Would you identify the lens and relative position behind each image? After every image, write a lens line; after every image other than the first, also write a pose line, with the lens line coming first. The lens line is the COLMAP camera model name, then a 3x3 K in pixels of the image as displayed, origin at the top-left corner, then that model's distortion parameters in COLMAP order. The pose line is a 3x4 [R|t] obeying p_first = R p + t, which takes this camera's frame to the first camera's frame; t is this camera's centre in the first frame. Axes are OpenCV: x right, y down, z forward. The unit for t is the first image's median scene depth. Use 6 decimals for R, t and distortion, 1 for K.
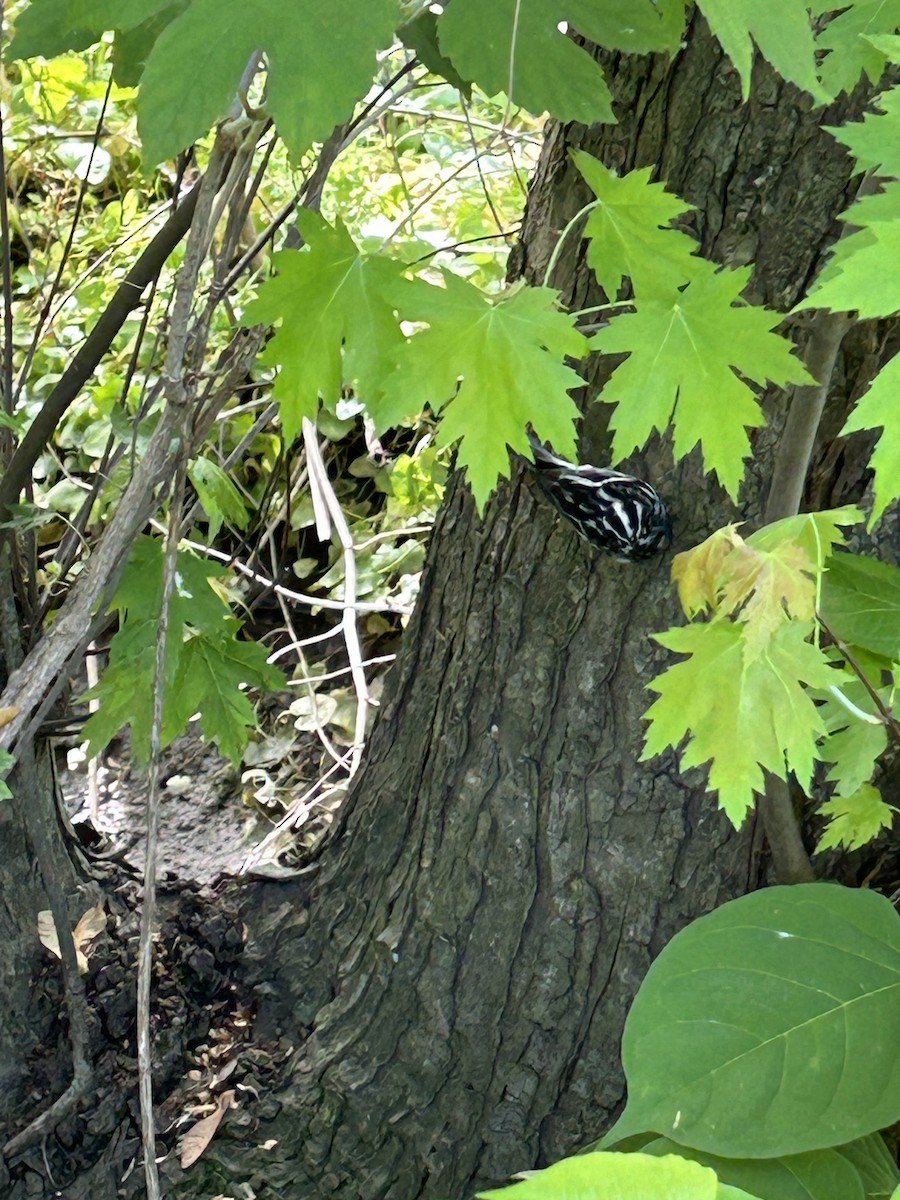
lens RADIAL K [[789.7, 0, 450.0], [0, 789.7, 600.0], [0, 0, 1]] dist [0.000078, -0.000304]
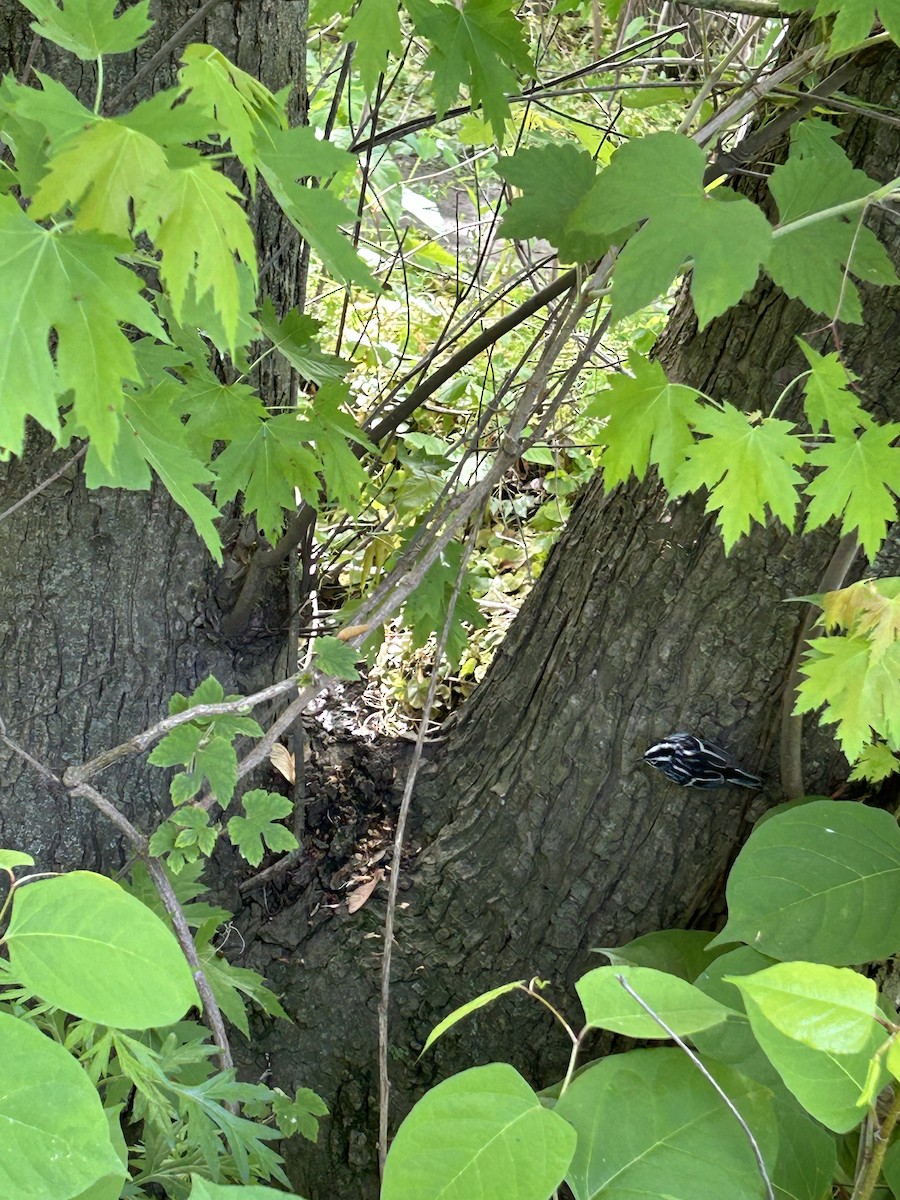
lens RADIAL K [[486.6, 0, 450.0], [0, 486.6, 577.4], [0, 0, 1]] dist [0.000059, 0.000058]
pose [[0.990628, 0.136370, 0.007769, -0.245336], [-0.136381, 0.990656, 0.000864, 0.008524], [-0.007578, -0.001916, 0.999969, 0.001168]]
